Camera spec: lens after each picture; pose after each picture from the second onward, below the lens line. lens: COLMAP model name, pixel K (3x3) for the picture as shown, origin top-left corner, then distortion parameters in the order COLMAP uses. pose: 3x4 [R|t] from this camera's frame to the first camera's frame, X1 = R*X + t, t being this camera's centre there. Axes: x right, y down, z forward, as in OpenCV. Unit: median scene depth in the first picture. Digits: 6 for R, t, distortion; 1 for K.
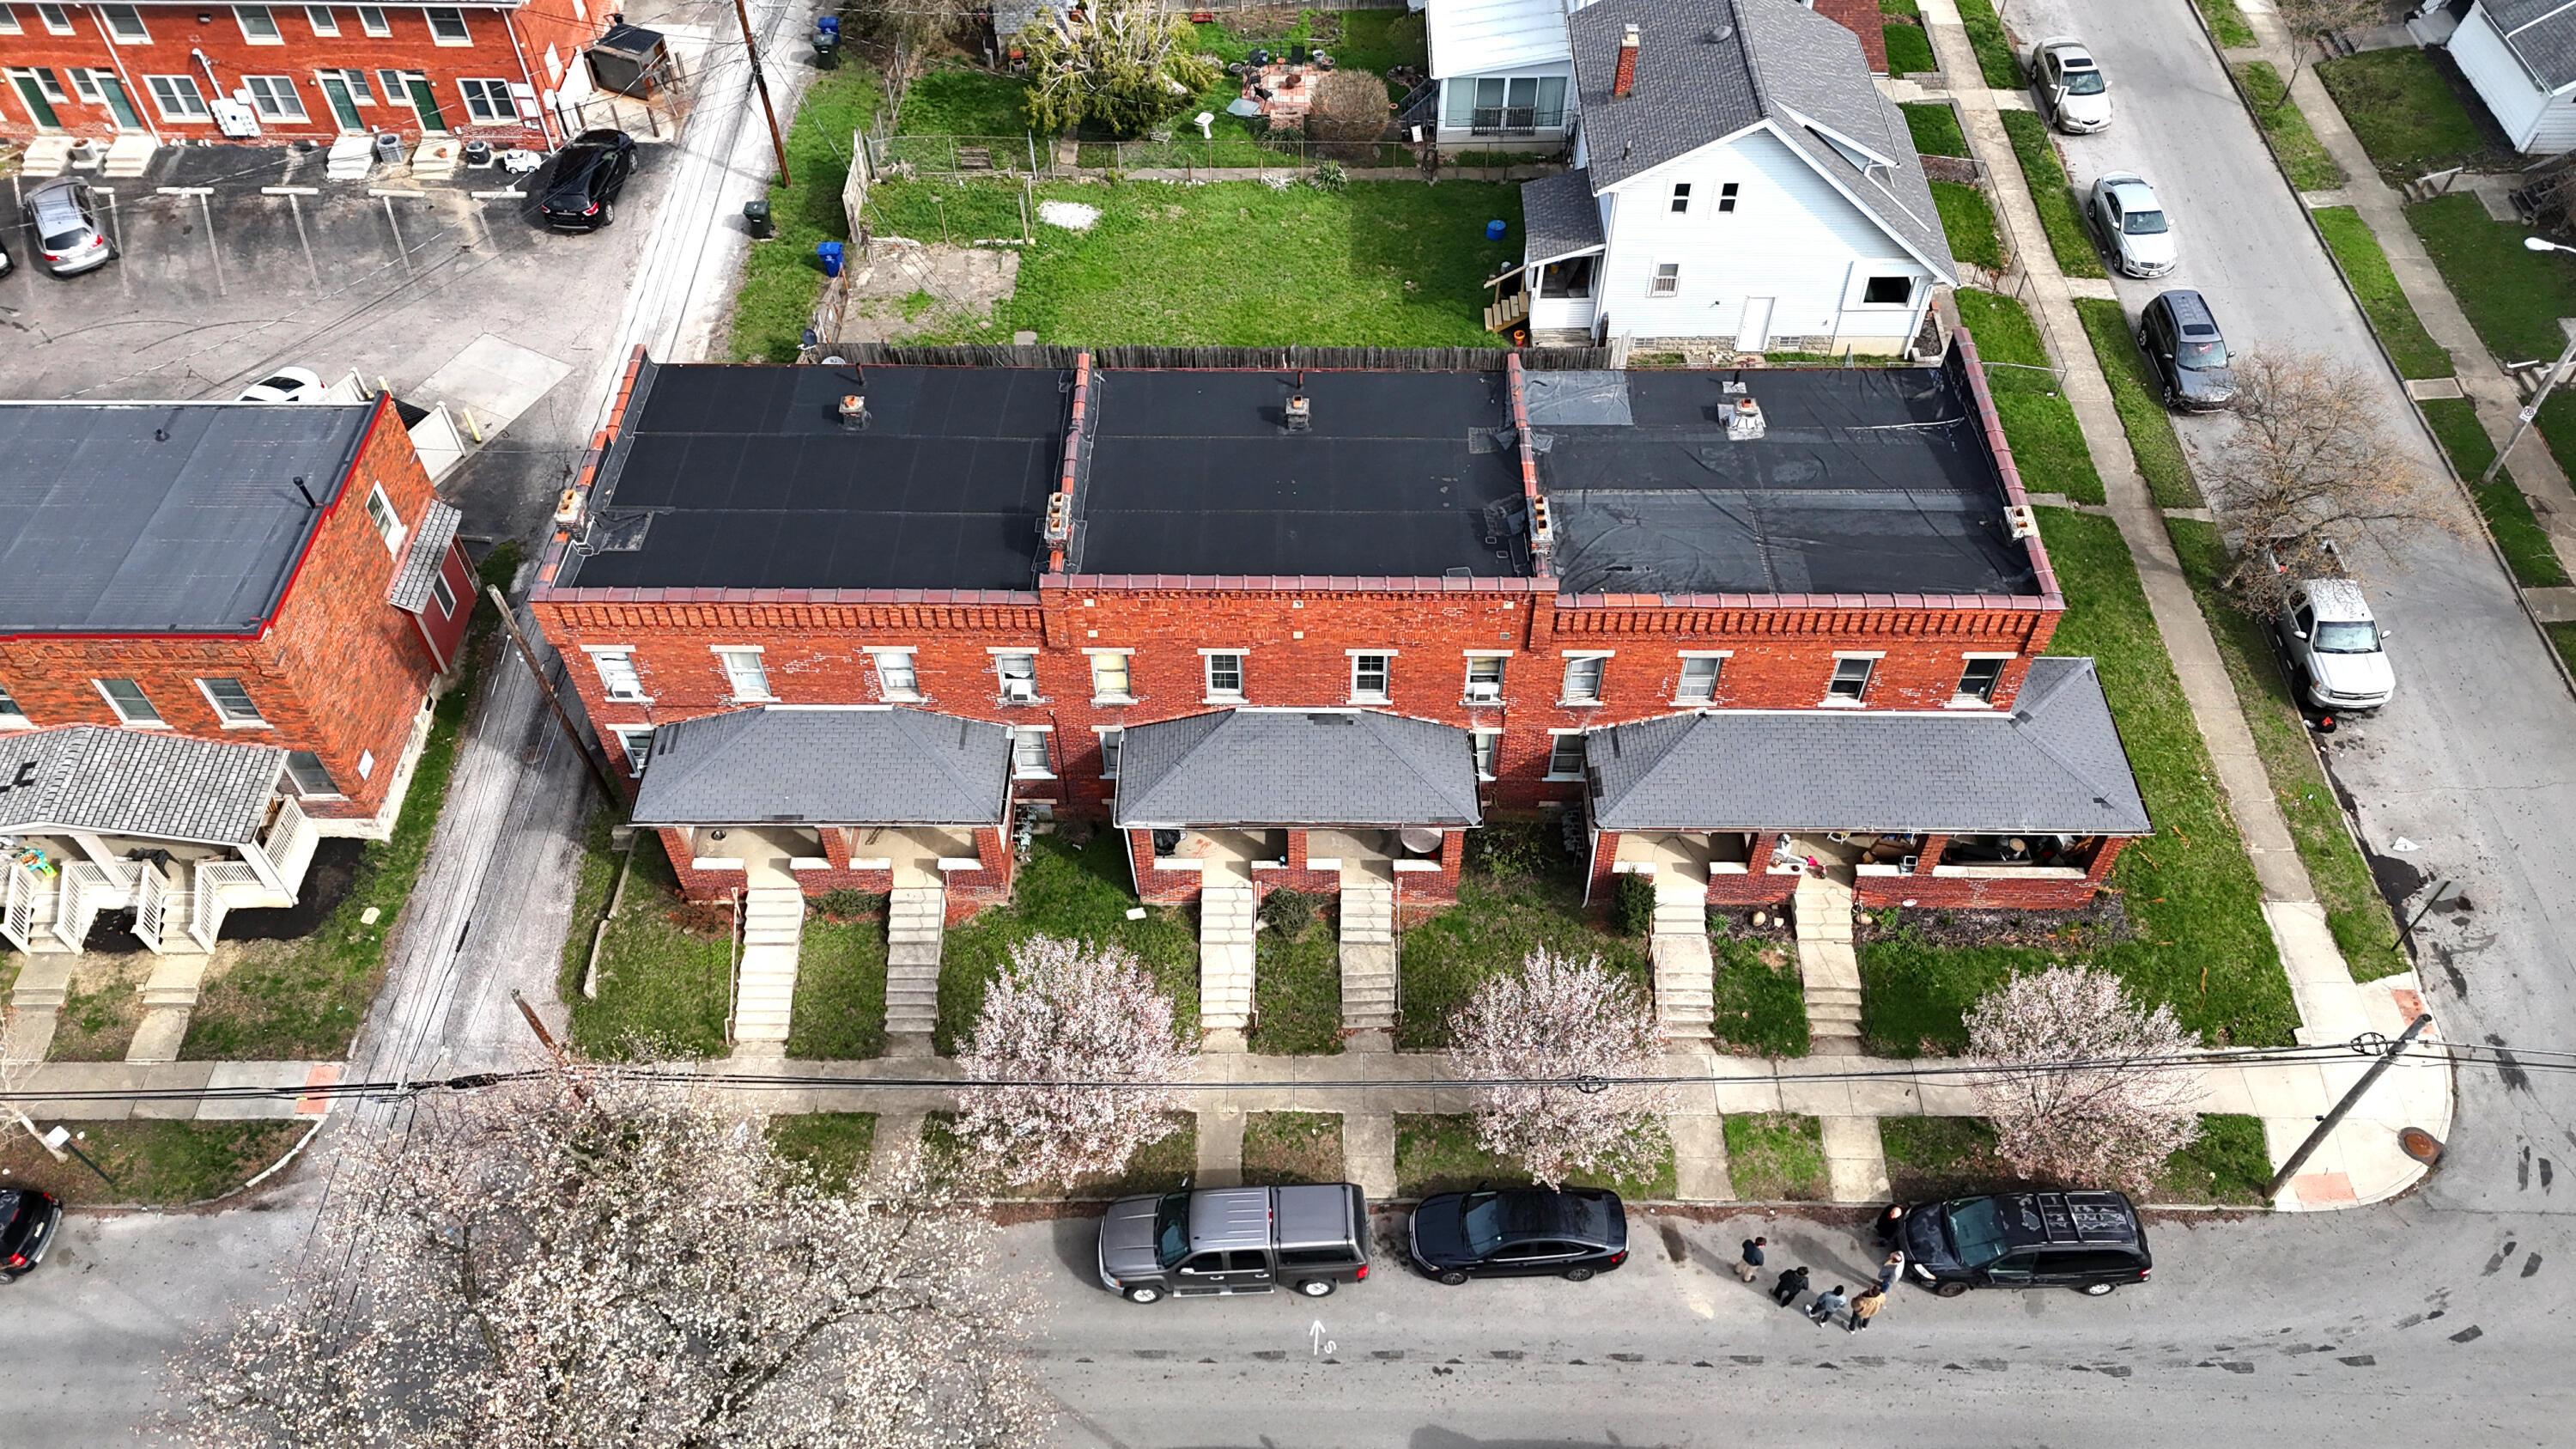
lens RADIAL K [[1886.1, 0, 1293.9], [0, 1886.1, 722.1], [0, 0, 1]] dist [0.083032, -0.078208]
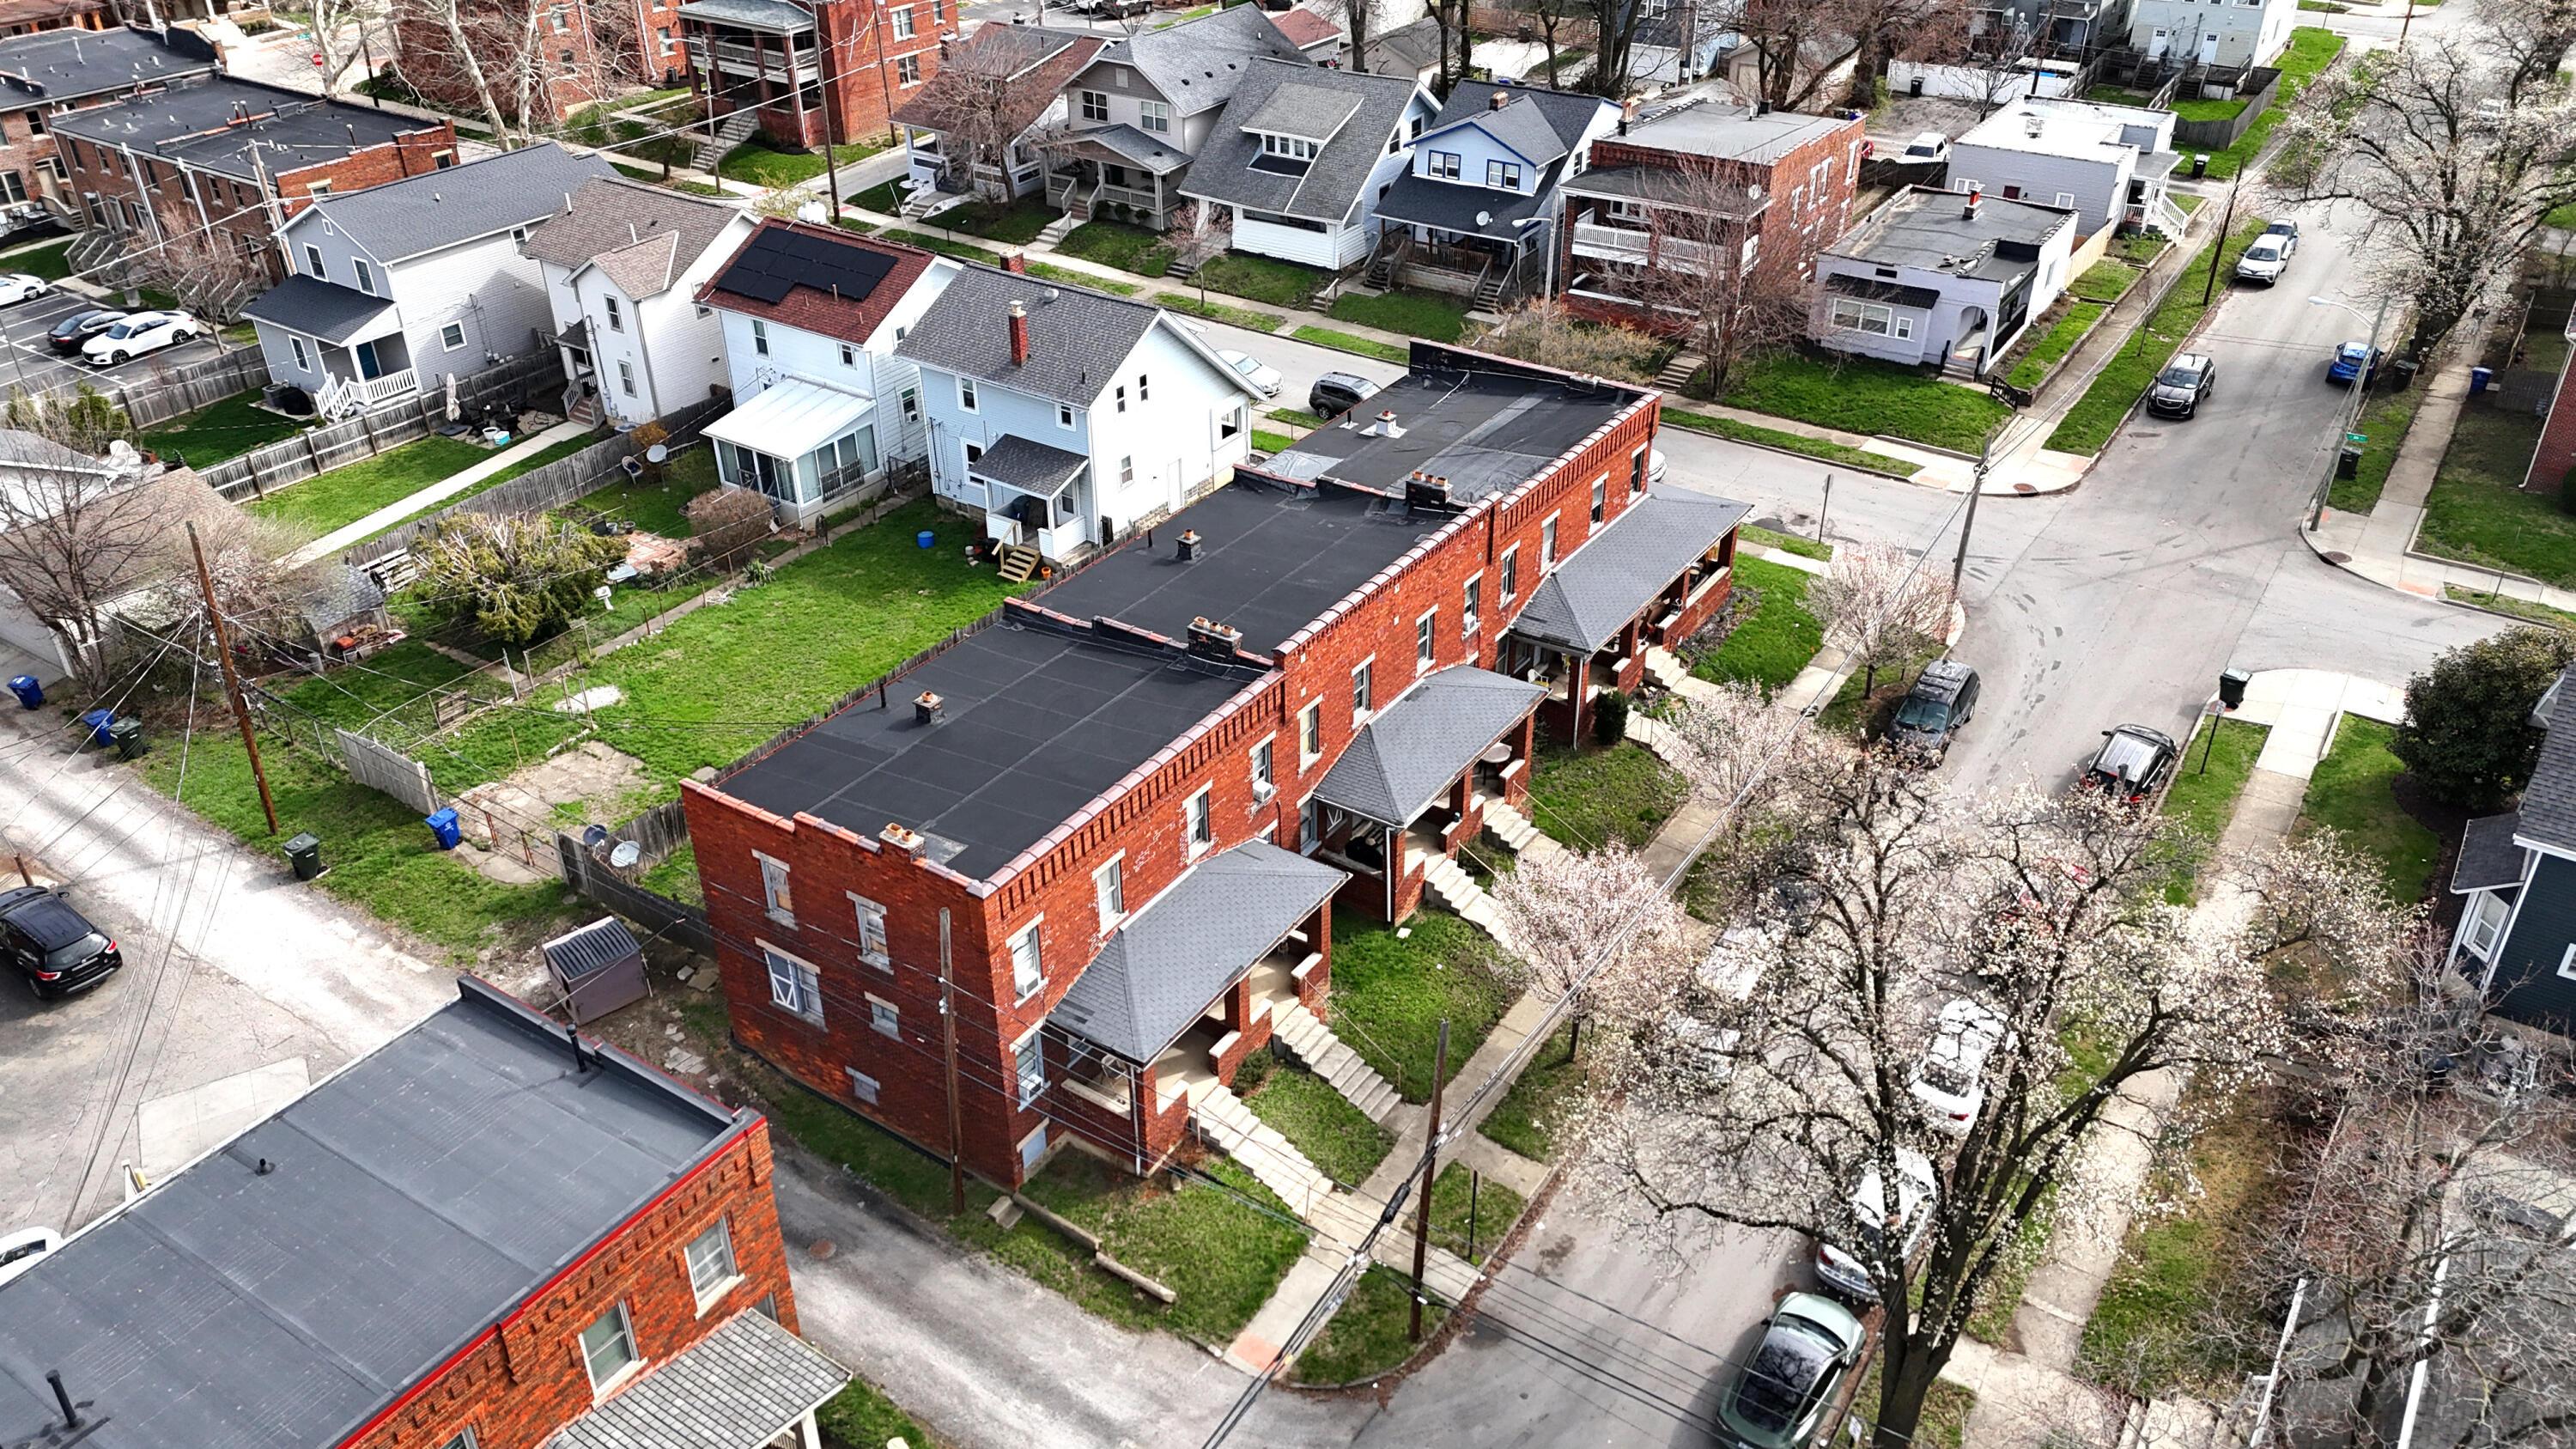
lens RADIAL K [[1886.1, 0, 1298.4], [0, 1886.1, 724.8], [0, 0, 1]] dist [0.083032, -0.078208]
pose [[0.549405, -0.438100, 0.711493, -0.862331], [0.643161, 0.765309, -0.025402, -0.004174], [-0.533383, 0.471561, 0.702234, 0.194052]]
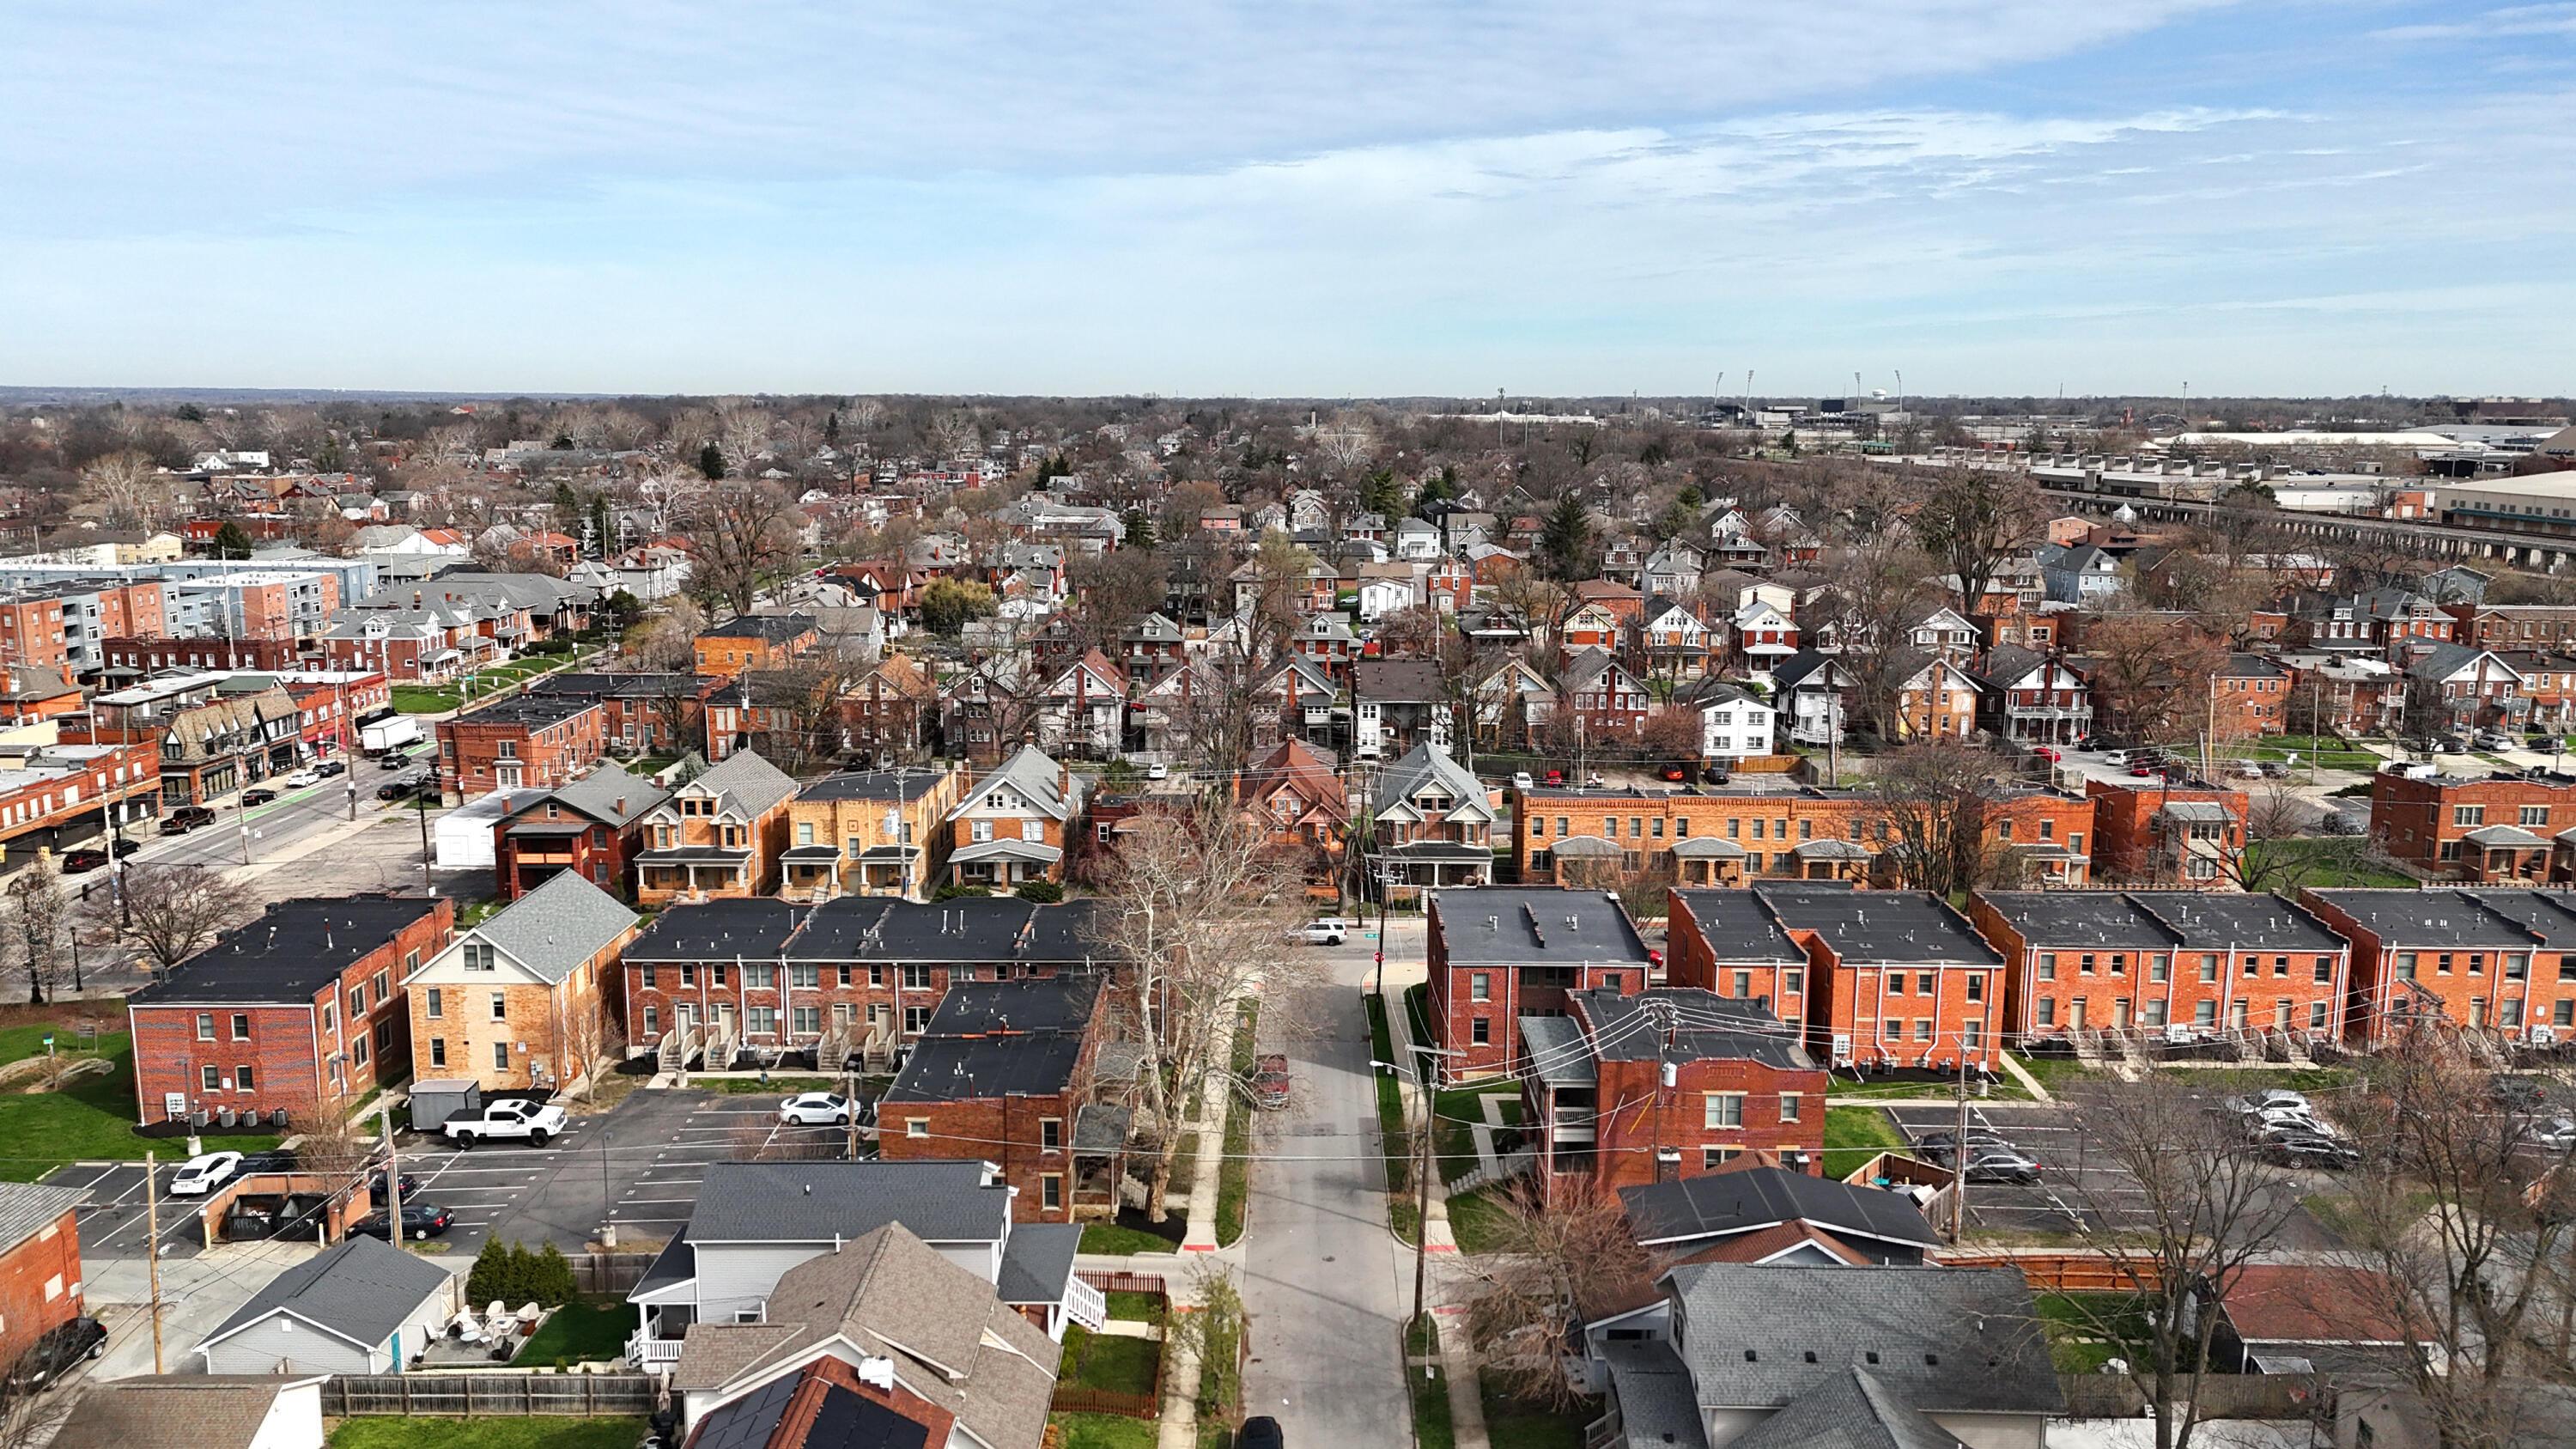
lens RADIAL K [[1886.1, 0, 1291.3], [0, 1886.1, 719.0], [0, 0, 1]] dist [0.083032, -0.078208]
pose [[0.999955, 0.008990, 0.002969, 0.628936], [-0.004931, 0.762272, -0.647238, -0.133149], [-0.008082, 0.647194, 0.762282, 0.011708]]
